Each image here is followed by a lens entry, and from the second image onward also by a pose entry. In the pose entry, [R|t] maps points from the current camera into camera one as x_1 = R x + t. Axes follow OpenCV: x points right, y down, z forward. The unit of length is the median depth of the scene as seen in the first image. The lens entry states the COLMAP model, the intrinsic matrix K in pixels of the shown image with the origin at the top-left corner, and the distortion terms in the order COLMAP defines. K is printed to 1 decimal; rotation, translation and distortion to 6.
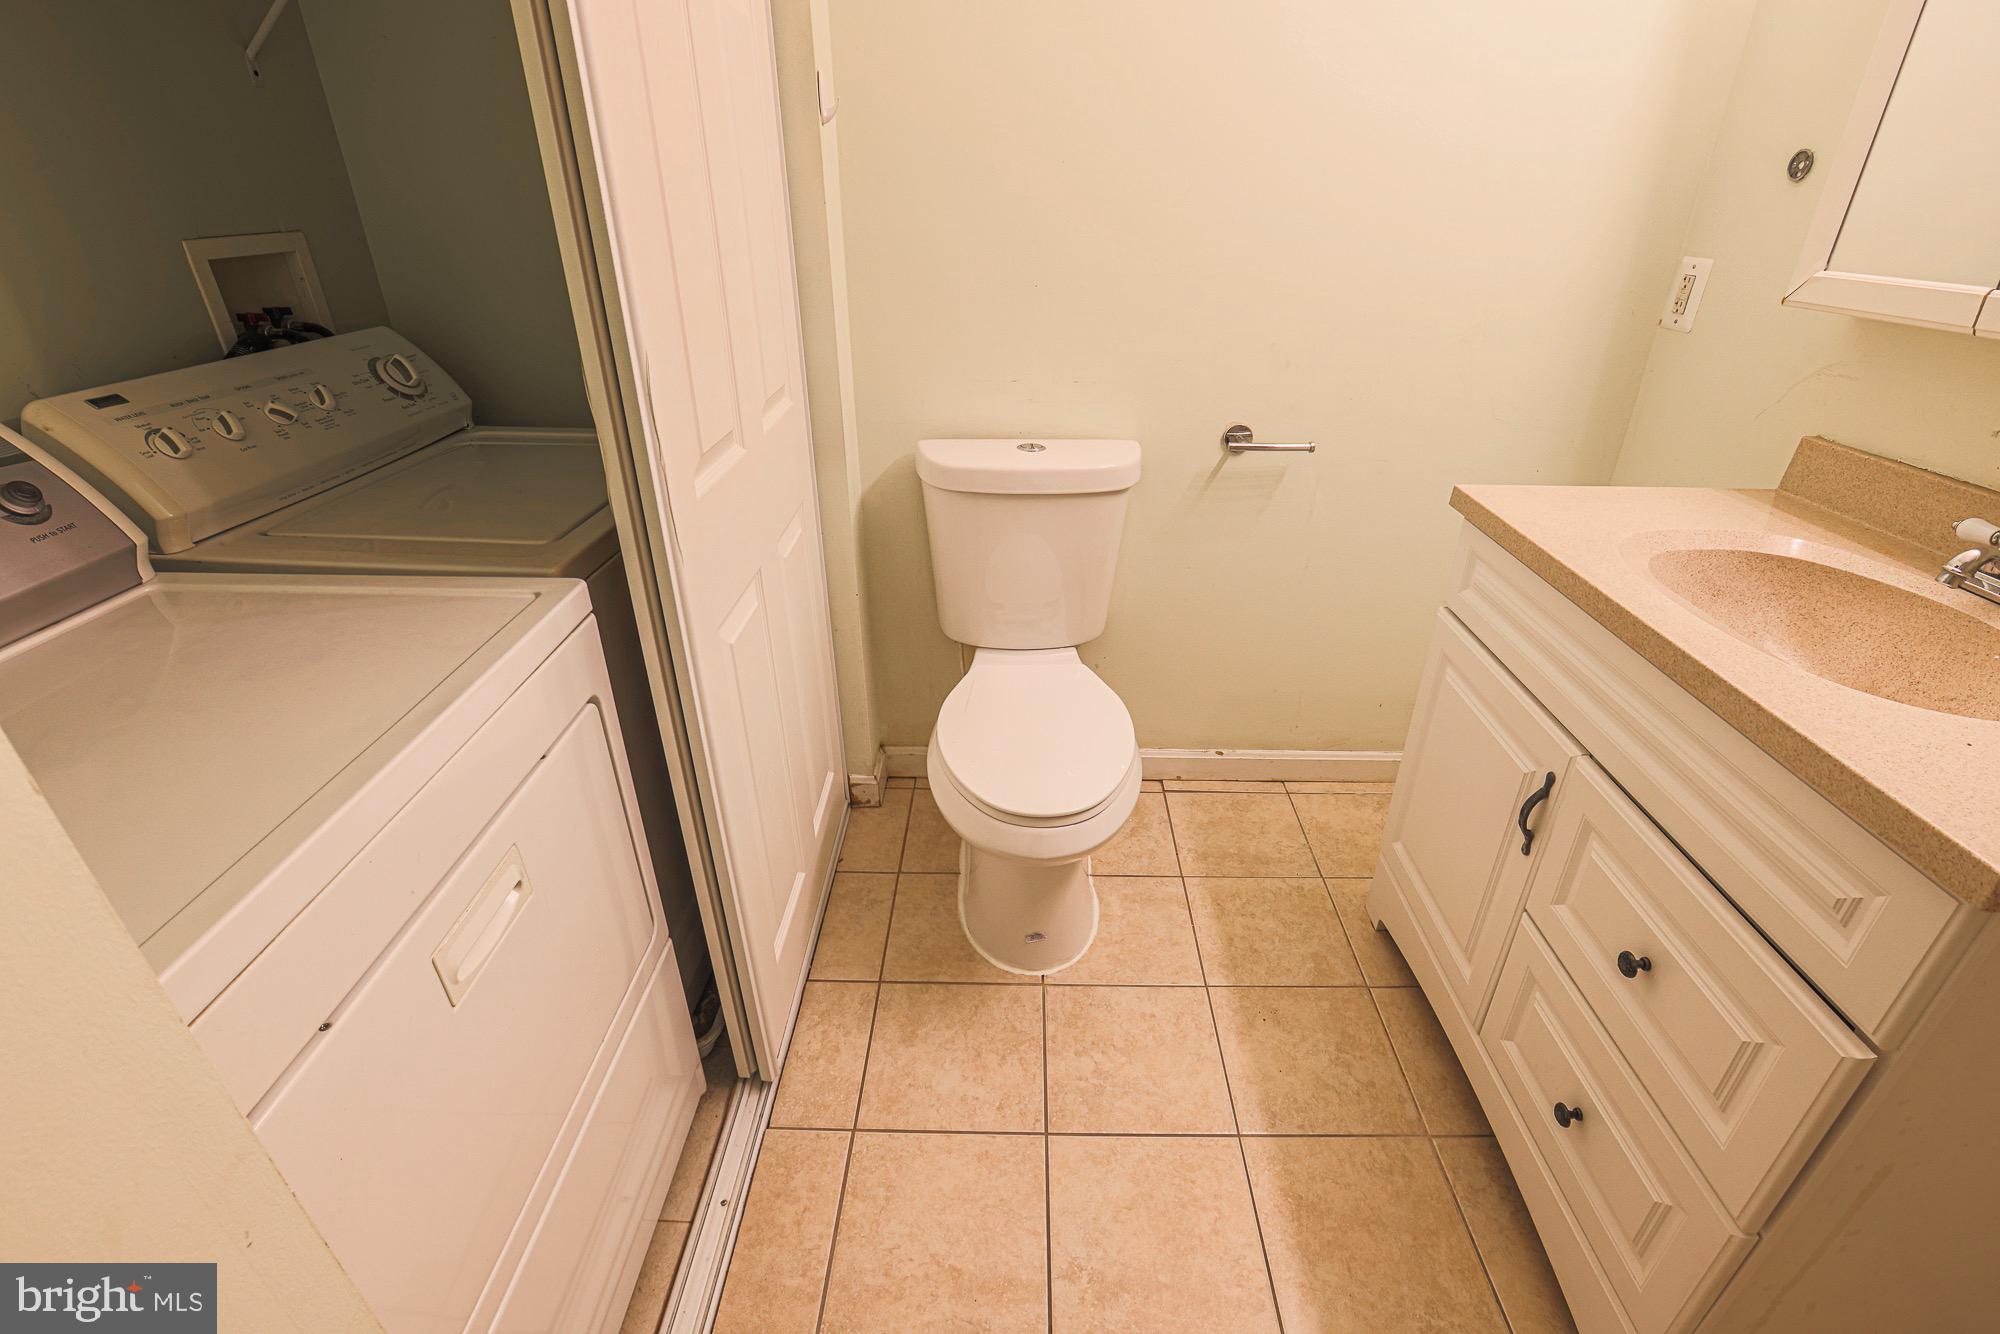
lens RADIAL K [[905.7, 0, 1000.0], [0, 905.7, 656.0], [0, 0, 1]] dist [-0.056749, 0.020631]
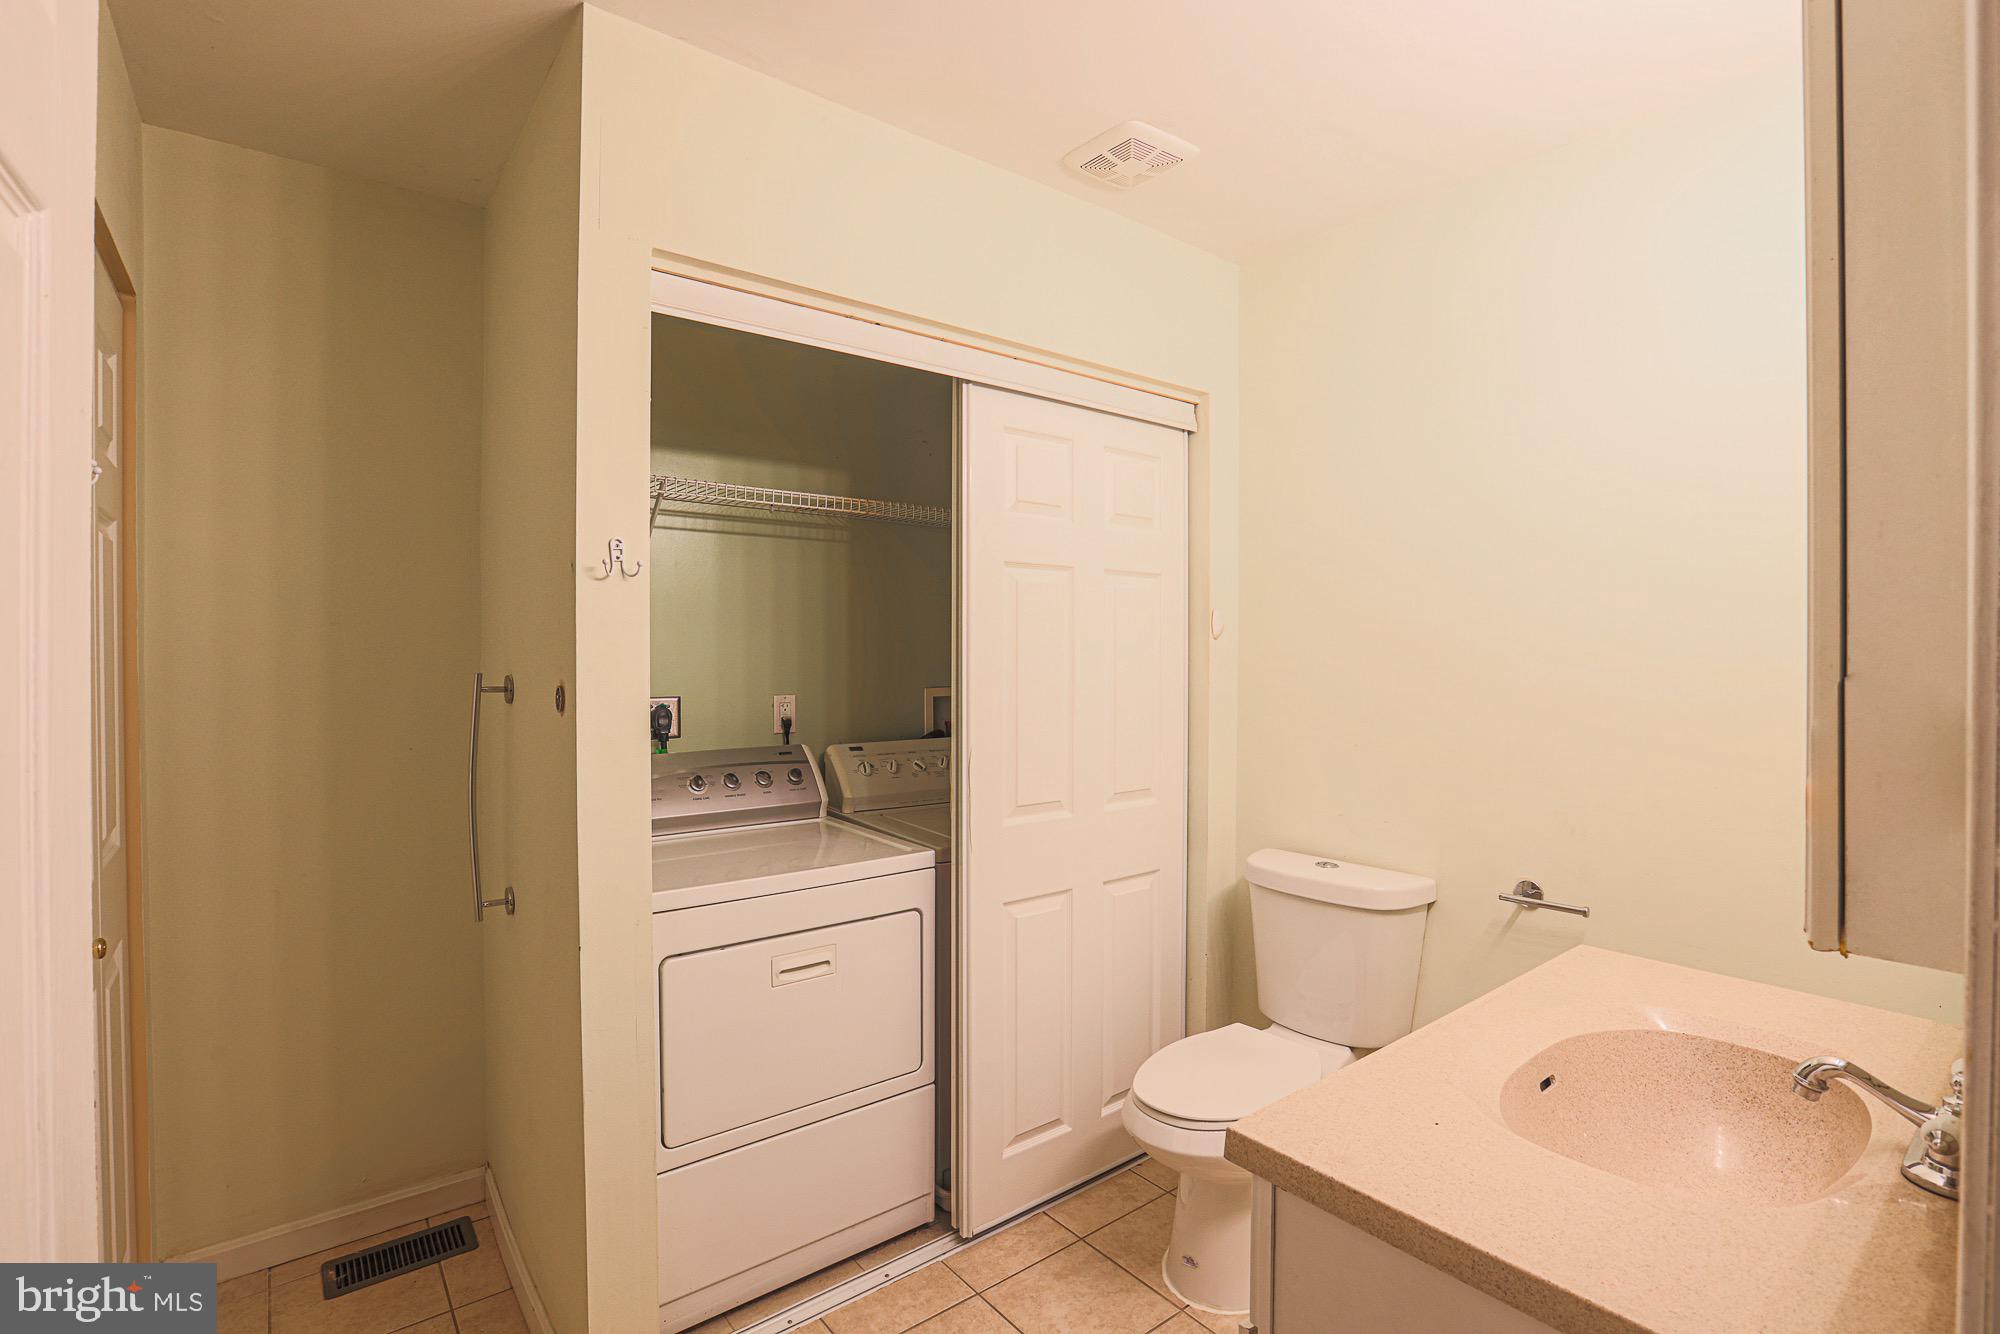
lens RADIAL K [[905.7, 0, 1000.0], [0, 905.7, 656.0], [0, 0, 1]] dist [-0.056749, 0.020631]
pose [[0.641605, 0.002736, -0.767030, 0.794864], [-0.358211, 0.885316, -0.296479, 0.051420], [0.678253, 0.464981, 0.569004, -0.177408]]
